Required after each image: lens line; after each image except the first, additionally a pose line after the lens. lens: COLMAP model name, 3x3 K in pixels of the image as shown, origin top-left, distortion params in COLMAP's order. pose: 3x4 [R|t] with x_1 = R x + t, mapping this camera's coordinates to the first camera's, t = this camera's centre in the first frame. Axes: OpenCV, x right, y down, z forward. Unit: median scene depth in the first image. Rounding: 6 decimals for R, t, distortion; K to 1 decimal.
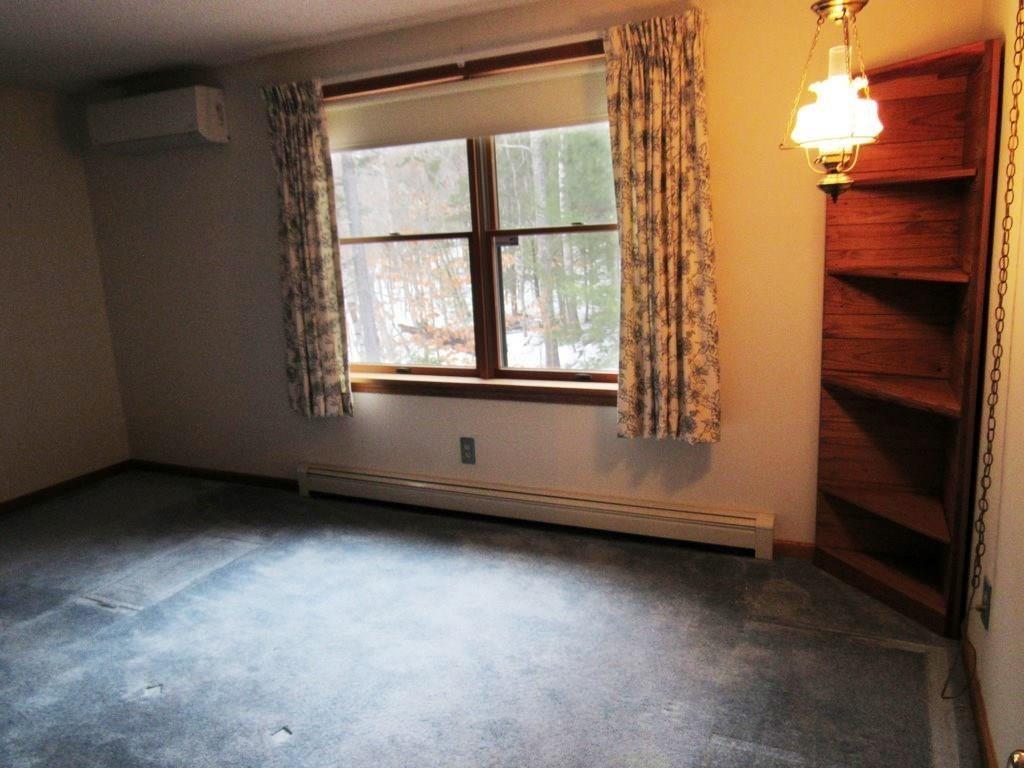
lens RADIAL K [[733.5, 0, 513.1], [0, 733.5, 381.7], [0, 0, 1]] dist [-0.009509, 0.000070]
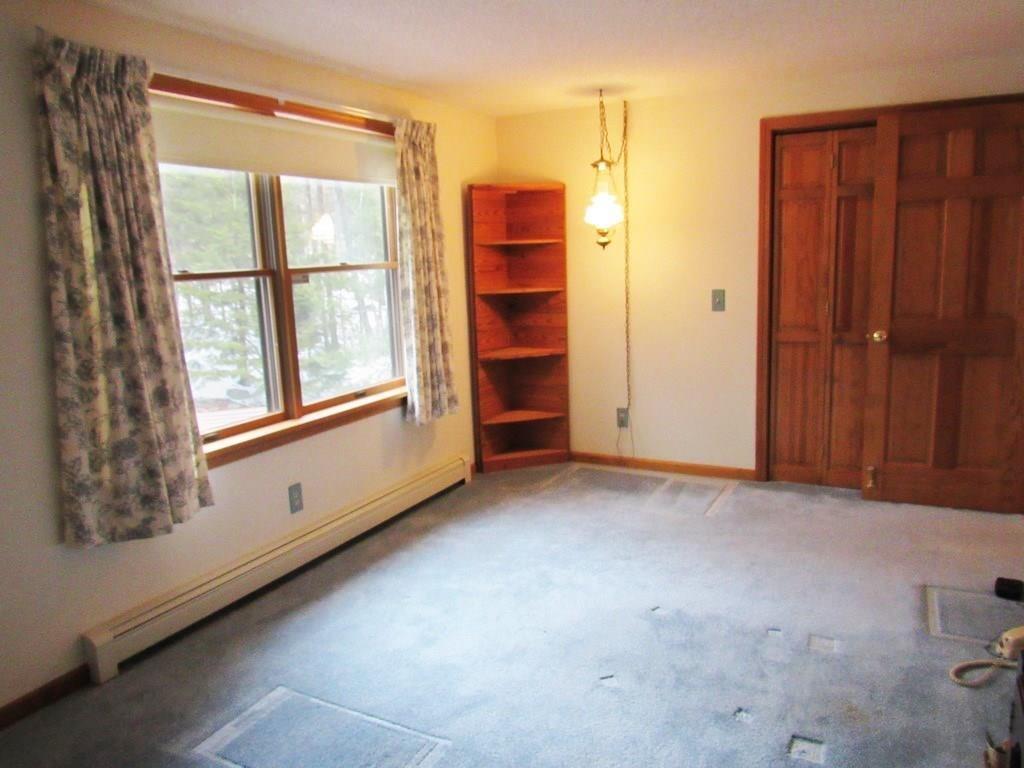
lens RADIAL K [[733.5, 0, 514.2], [0, 733.5, 383.2], [0, 0, 1]] dist [-0.009509, 0.000070]
pose [[0.052313, -0.124597, 0.990827, -1.031716], [0.240057, 0.964662, 0.108632, -0.090244], [-0.969348, 0.232172, 0.080375, 0.661400]]
